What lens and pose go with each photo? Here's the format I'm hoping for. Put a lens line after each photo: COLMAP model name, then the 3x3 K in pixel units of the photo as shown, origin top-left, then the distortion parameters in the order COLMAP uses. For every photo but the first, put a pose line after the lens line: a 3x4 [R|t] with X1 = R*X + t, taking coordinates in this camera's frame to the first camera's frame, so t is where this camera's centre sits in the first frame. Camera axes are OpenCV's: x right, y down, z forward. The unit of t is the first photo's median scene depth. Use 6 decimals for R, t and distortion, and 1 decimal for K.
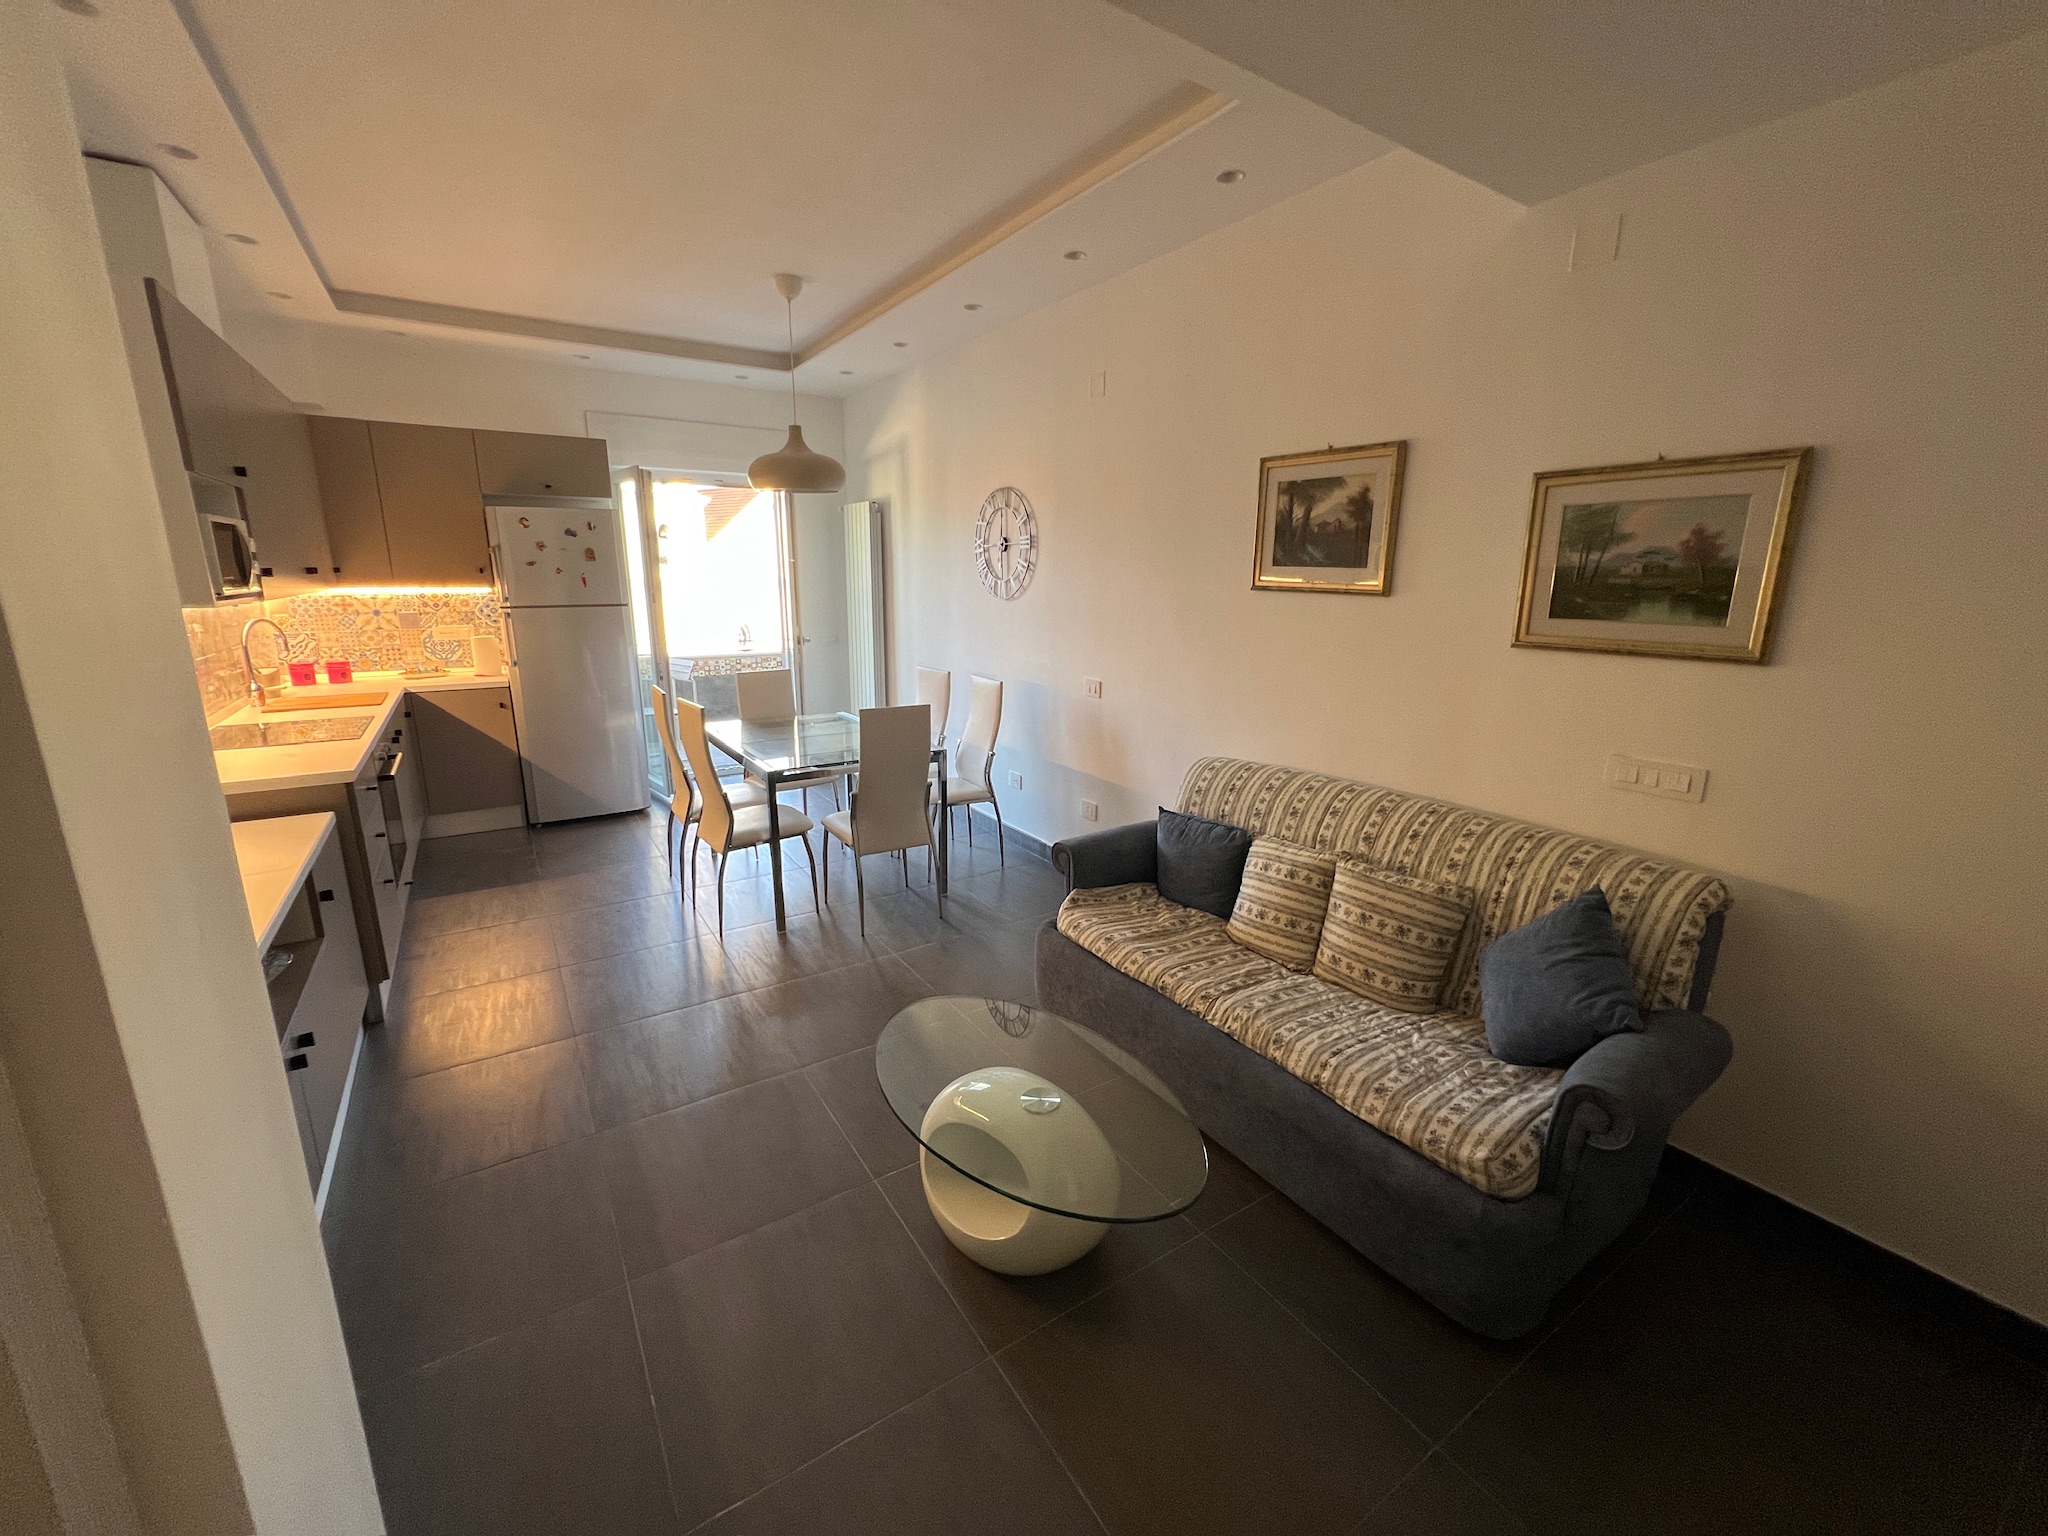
lens RADIAL K [[818.7, 0, 1024.0], [0, 818.7, 768.0], [0, 0, 1]] dist [-0.001590, 0.000076]
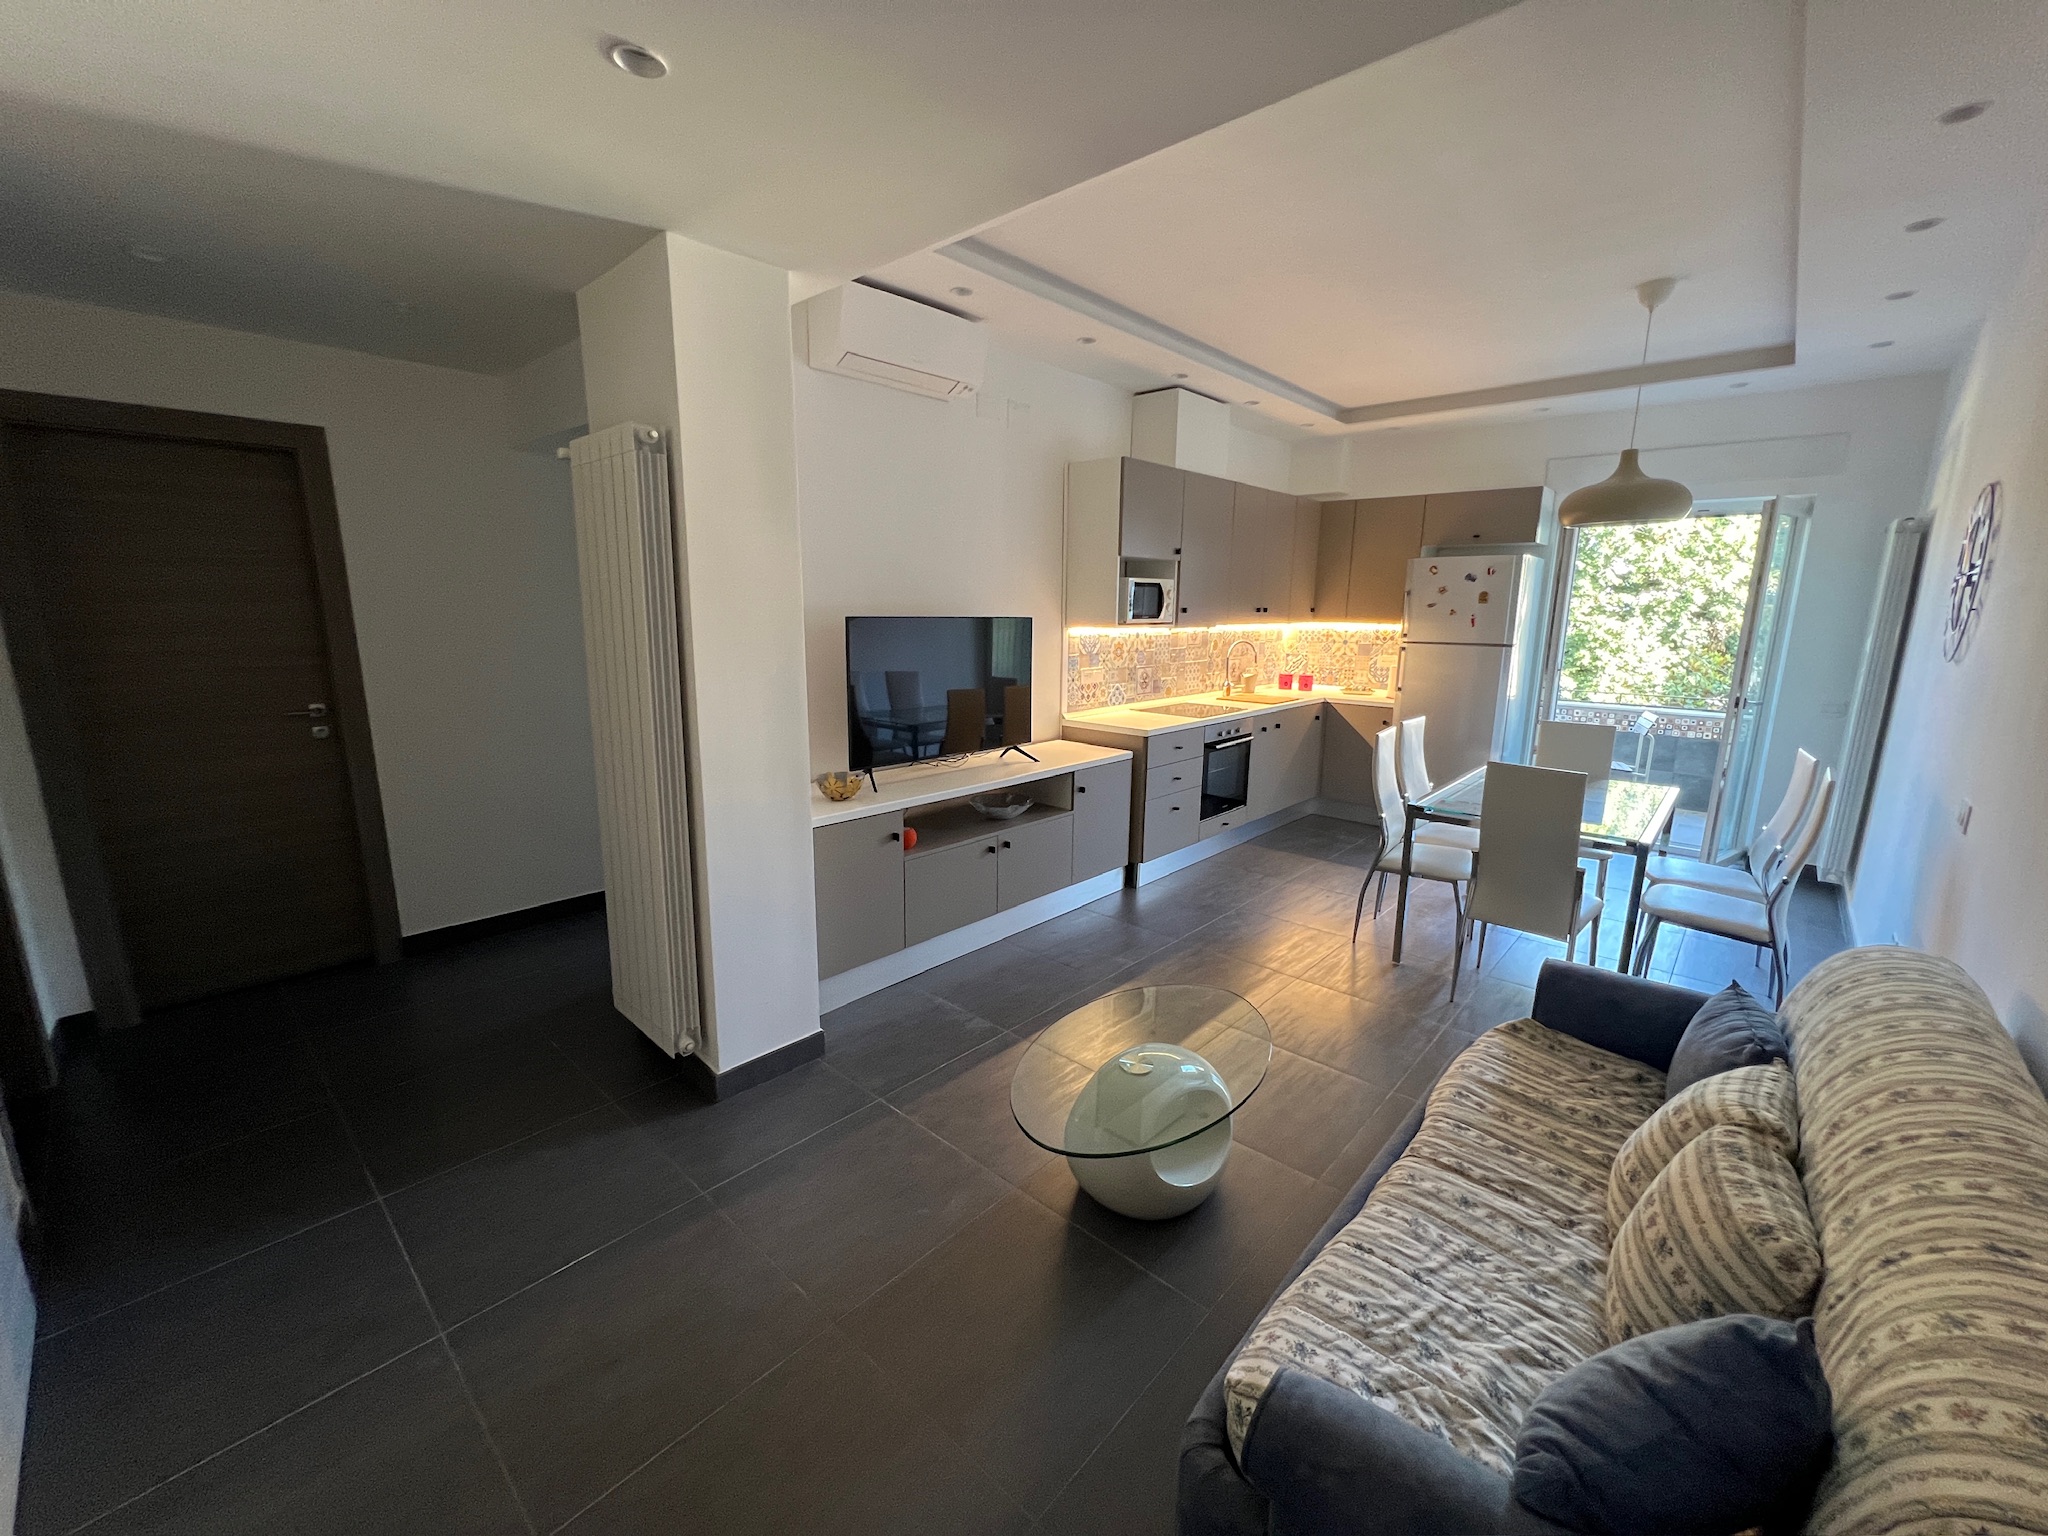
lens RADIAL K [[825.9, 0, 1028.8], [0, 825.9, 769.1], [0, 0, 1]] dist [-0.001542, -0.000078]
pose [[0.258016, 0.186703, -0.947929, 0.506073], [-0.234976, 0.963816, 0.125874, -0.052770], [0.937131, 0.190263, 0.292550, 0.221742]]
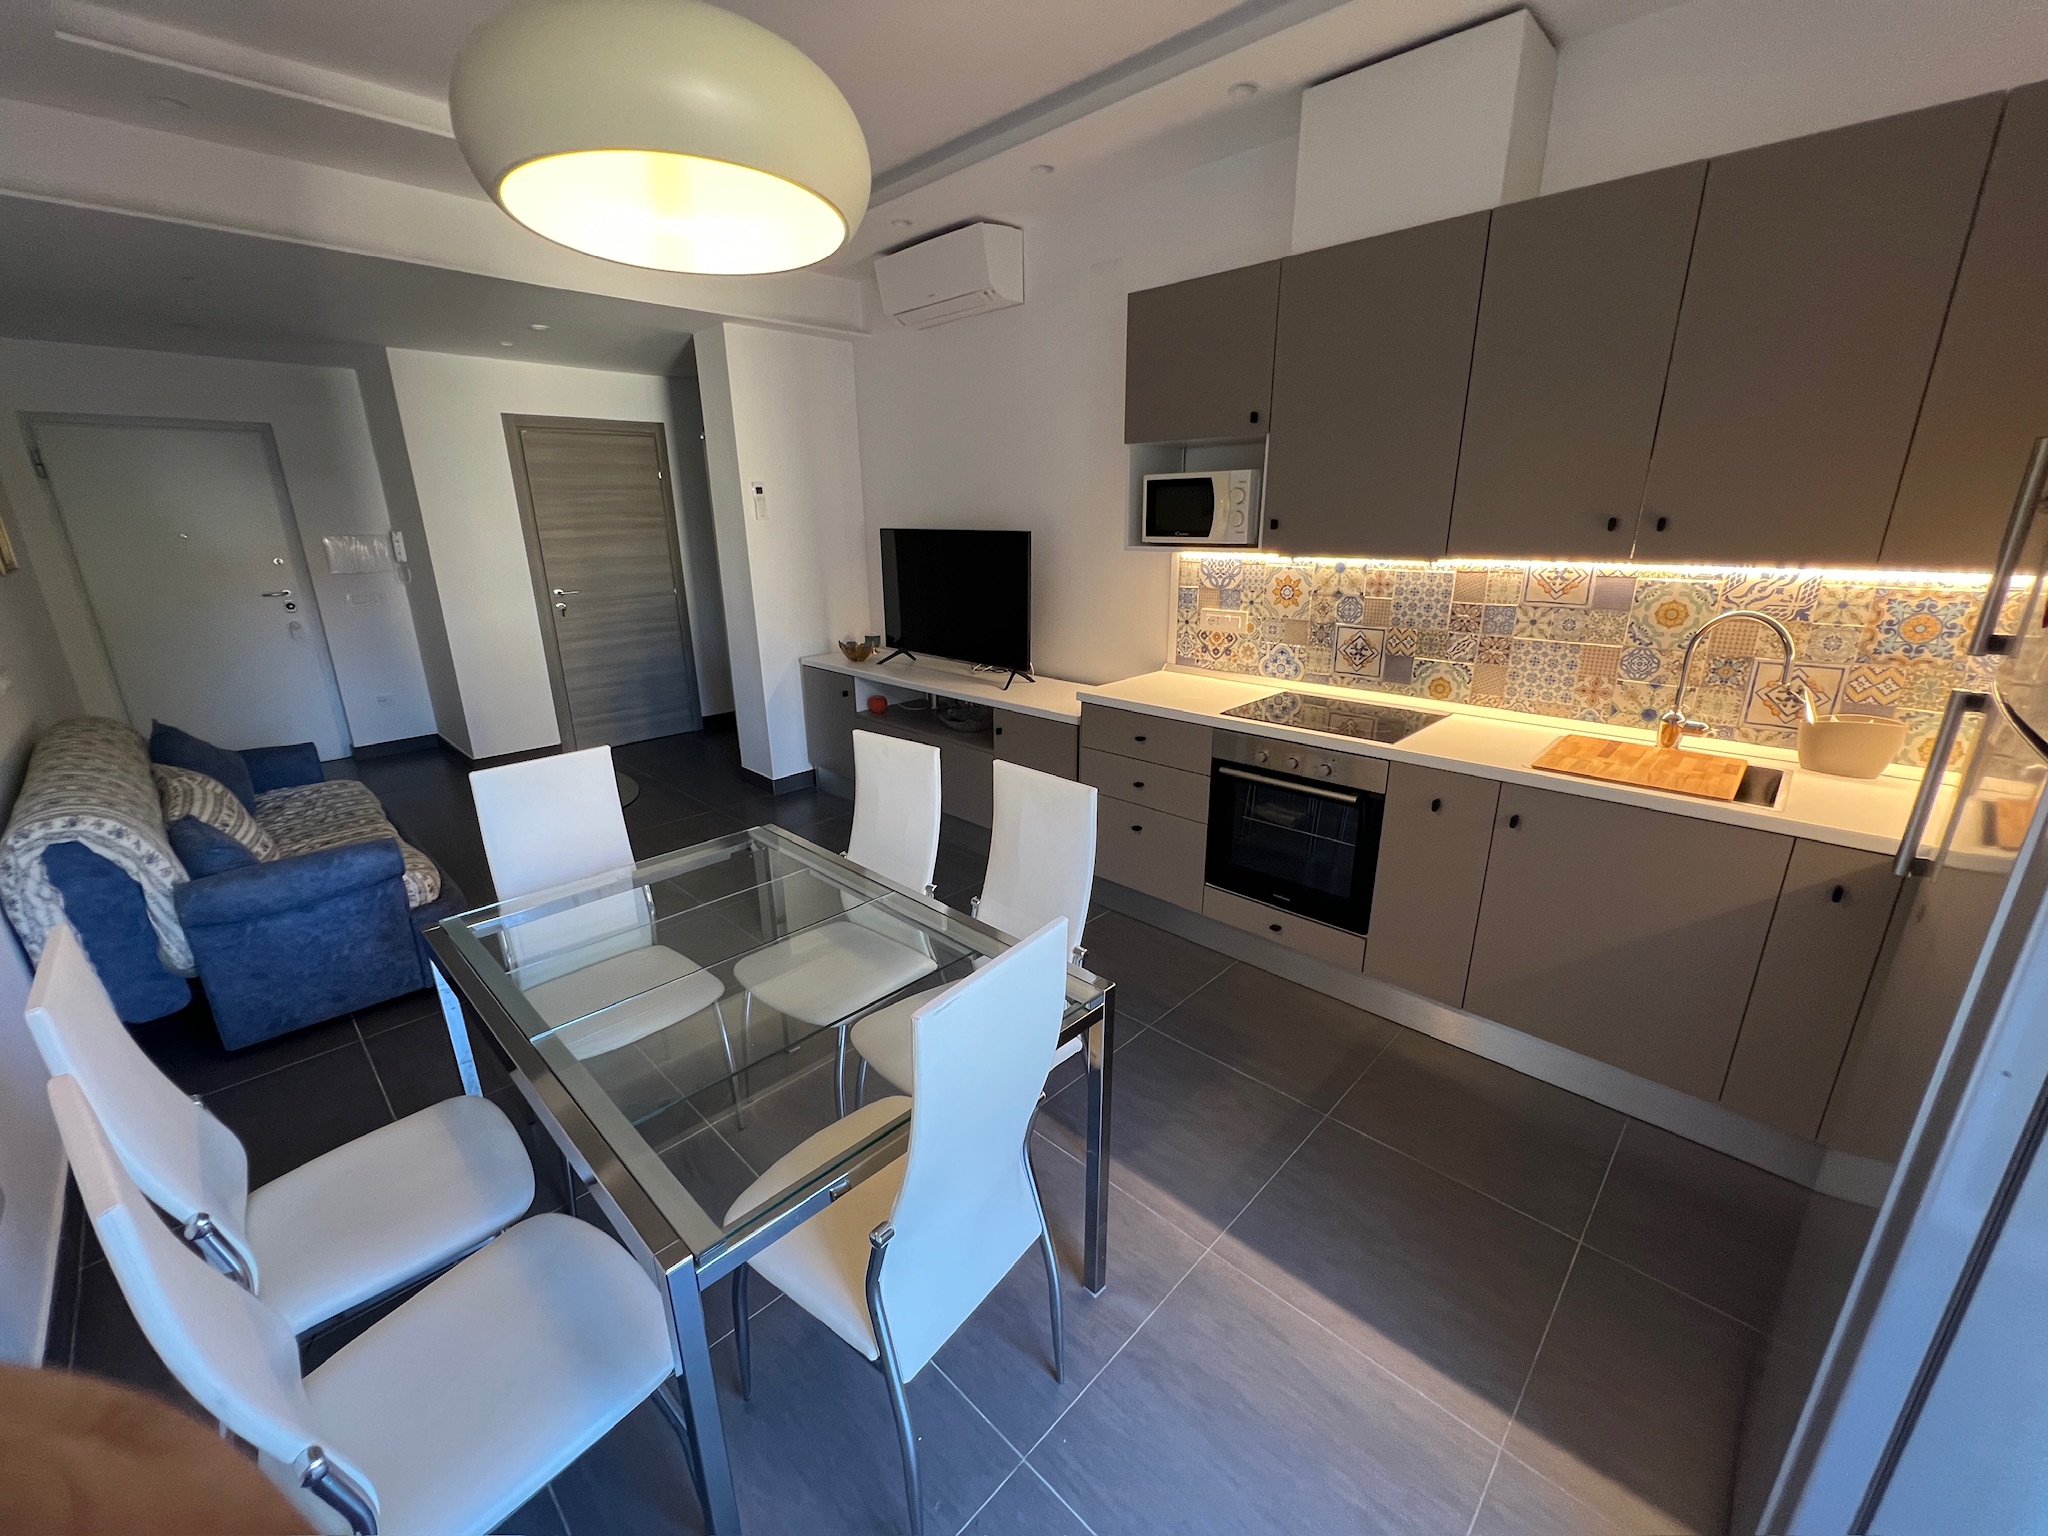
lens RADIAL K [[825.9, 0, 1028.8], [0, 825.9, 769.1], [0, 0, 1]] dist [-0.001542, -0.000078]
pose [[-0.972632, 0.068921, -0.221894, -0.312994], [-0.054051, 0.861682, 0.504562, -0.352238], [0.225977, 0.502746, -0.834374, 1.433326]]
